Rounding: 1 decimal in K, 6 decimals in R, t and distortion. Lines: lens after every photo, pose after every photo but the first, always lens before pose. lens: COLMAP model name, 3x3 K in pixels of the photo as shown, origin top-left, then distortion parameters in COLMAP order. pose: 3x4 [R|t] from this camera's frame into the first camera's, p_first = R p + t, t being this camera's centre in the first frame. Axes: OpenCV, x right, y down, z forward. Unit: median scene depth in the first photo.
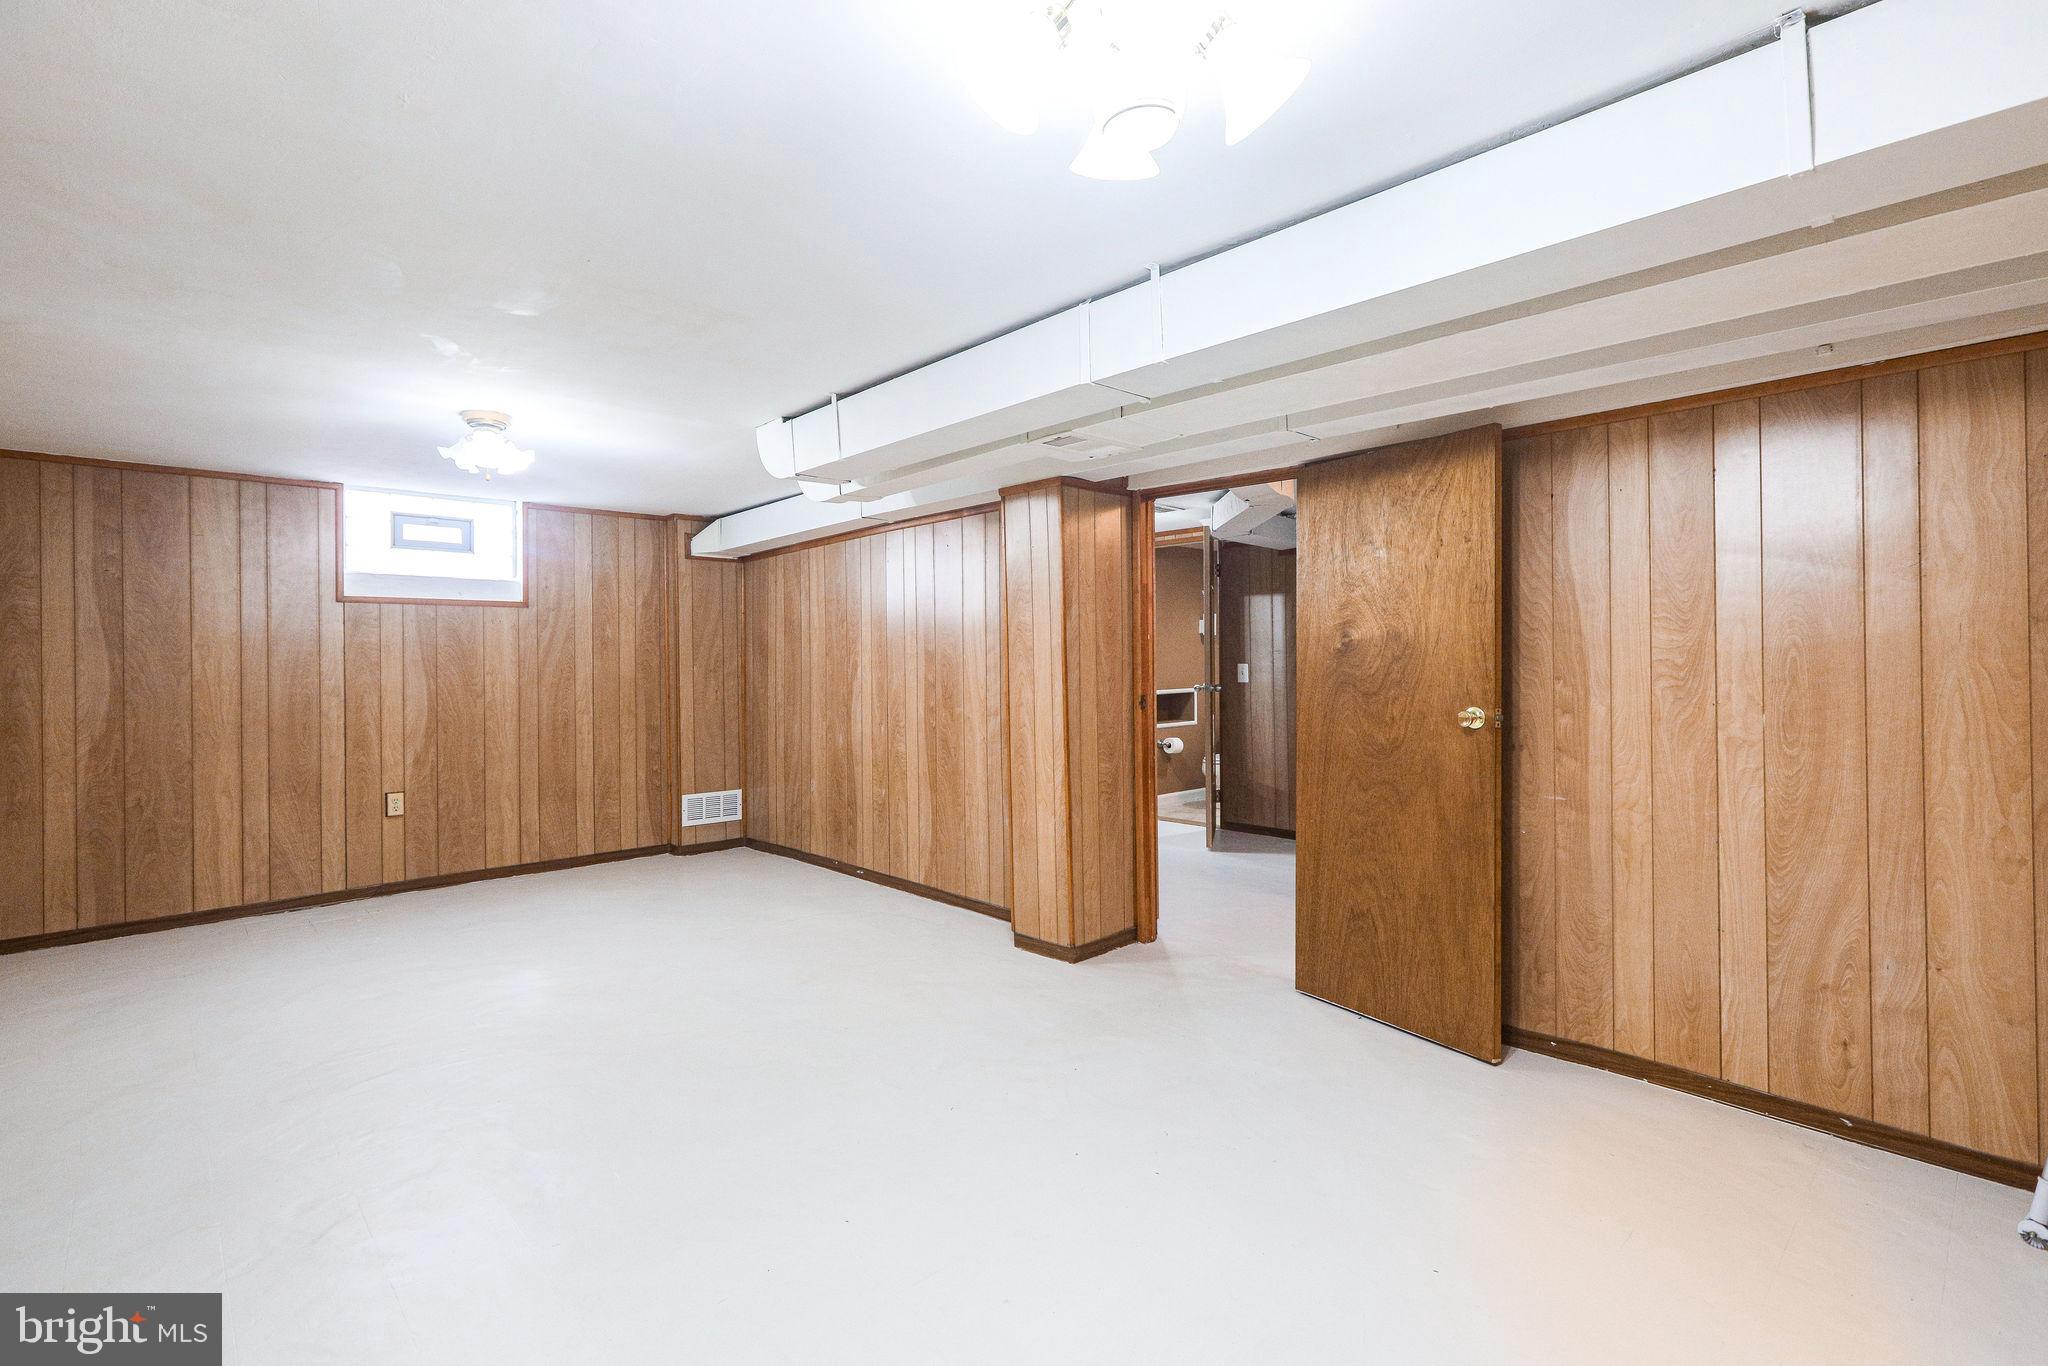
lens RADIAL K [[923.9, 0, 1024.6], [0, 923.9, 655.3], [0, 0, 1]] dist [0.001633, 0.000461]
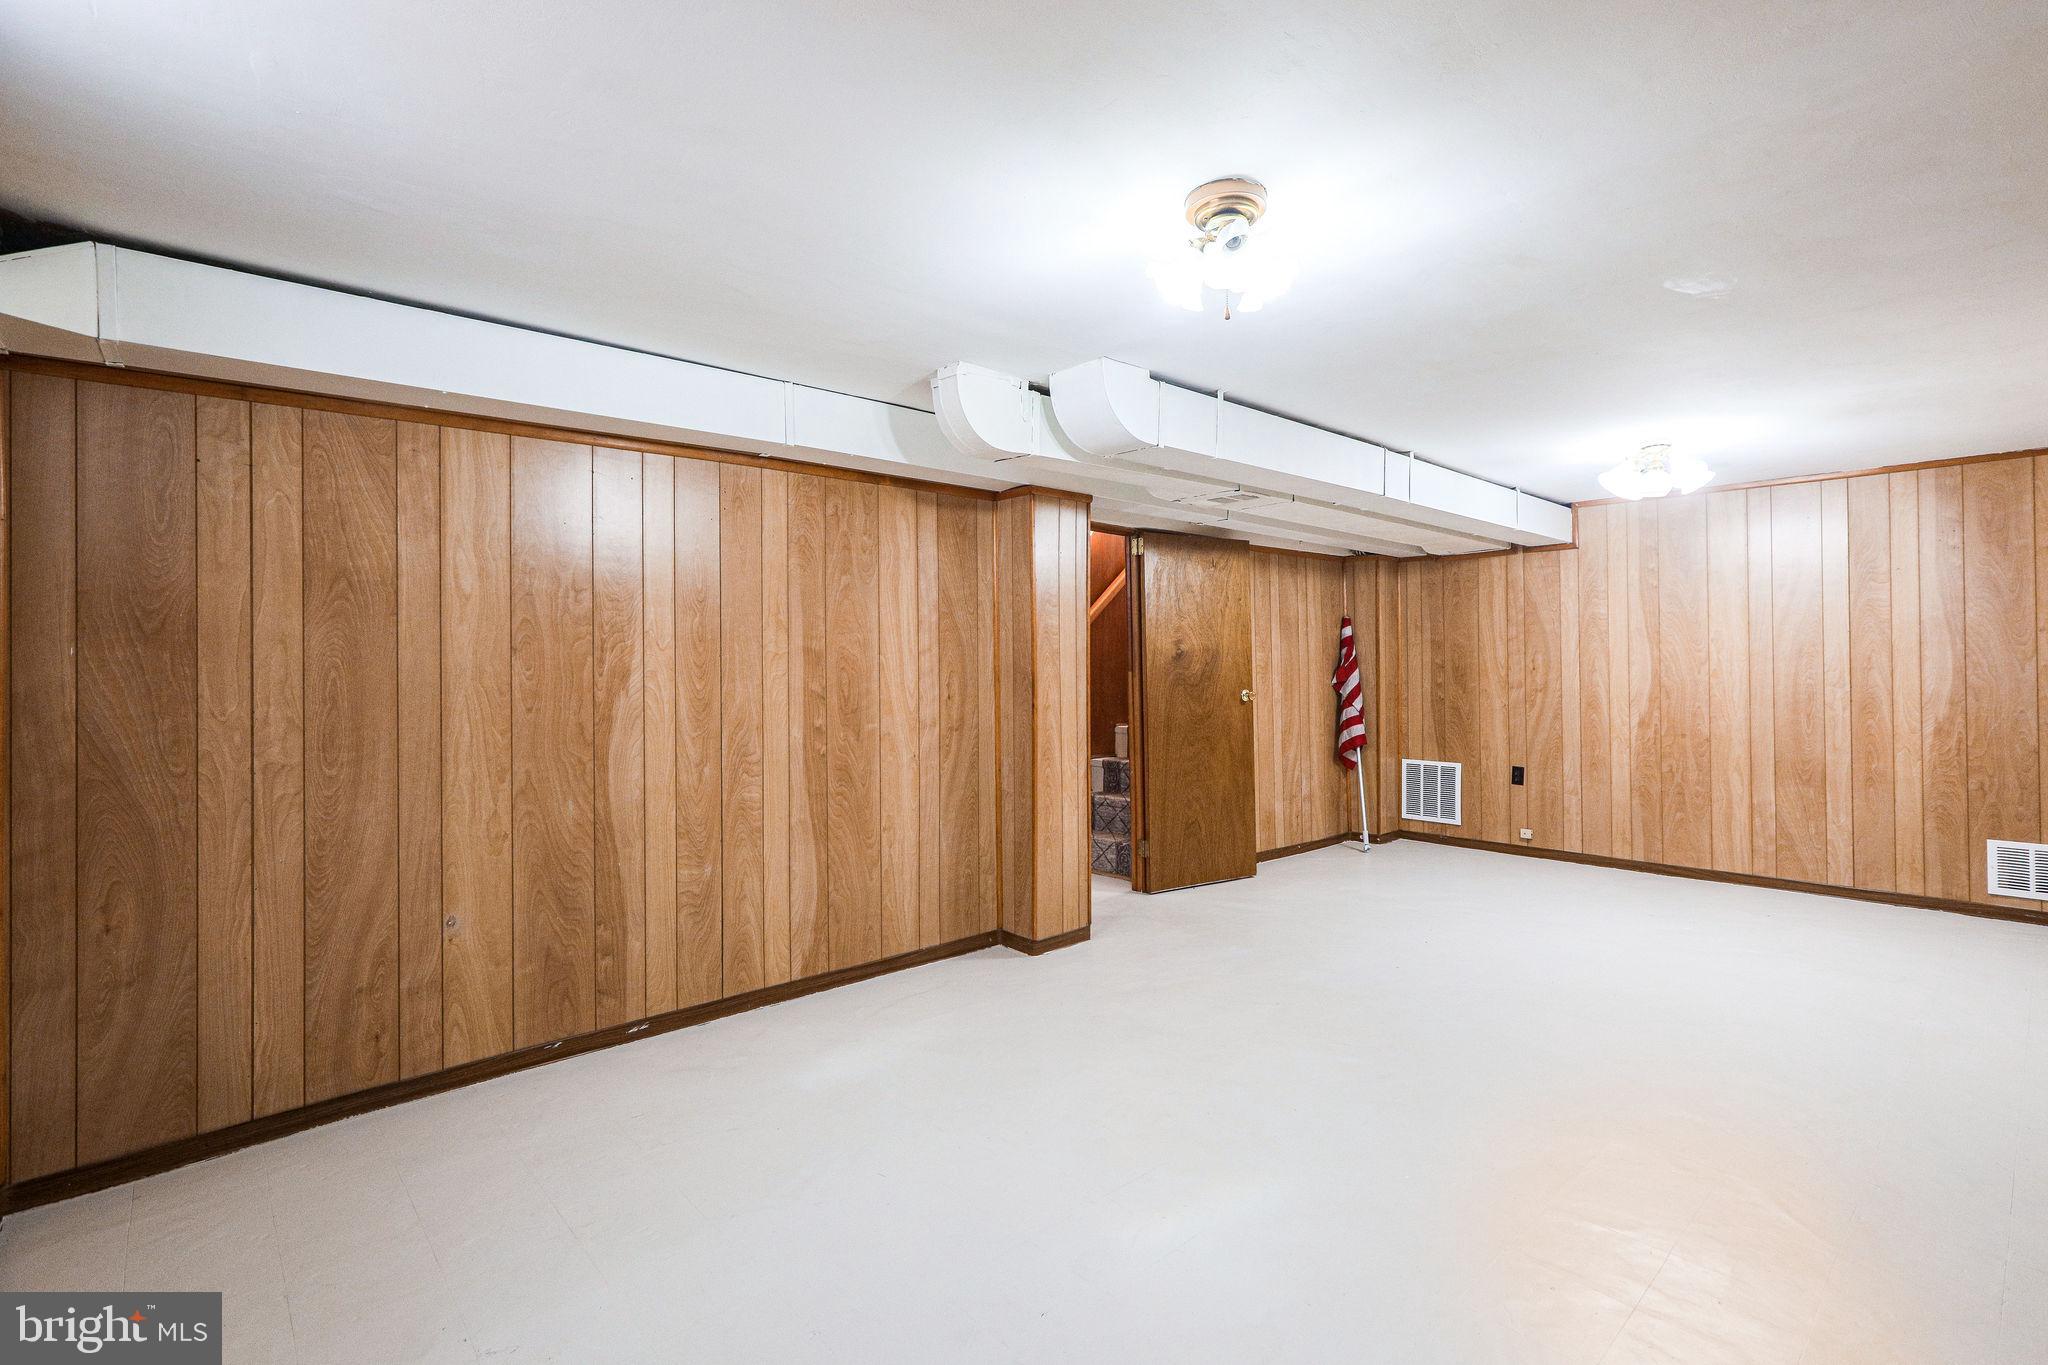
lens RADIAL K [[961.2, 0, 1024.1], [0, 961.2, 663.9], [0, 0, 1]] dist [0.001149, 0.000193]
pose [[0.020341, 0.015477, 0.999673, -0.773640], [0.004565, 0.999868, -0.015573, 0.016997], [-0.999783, 0.004880, 0.020268, 0.741356]]
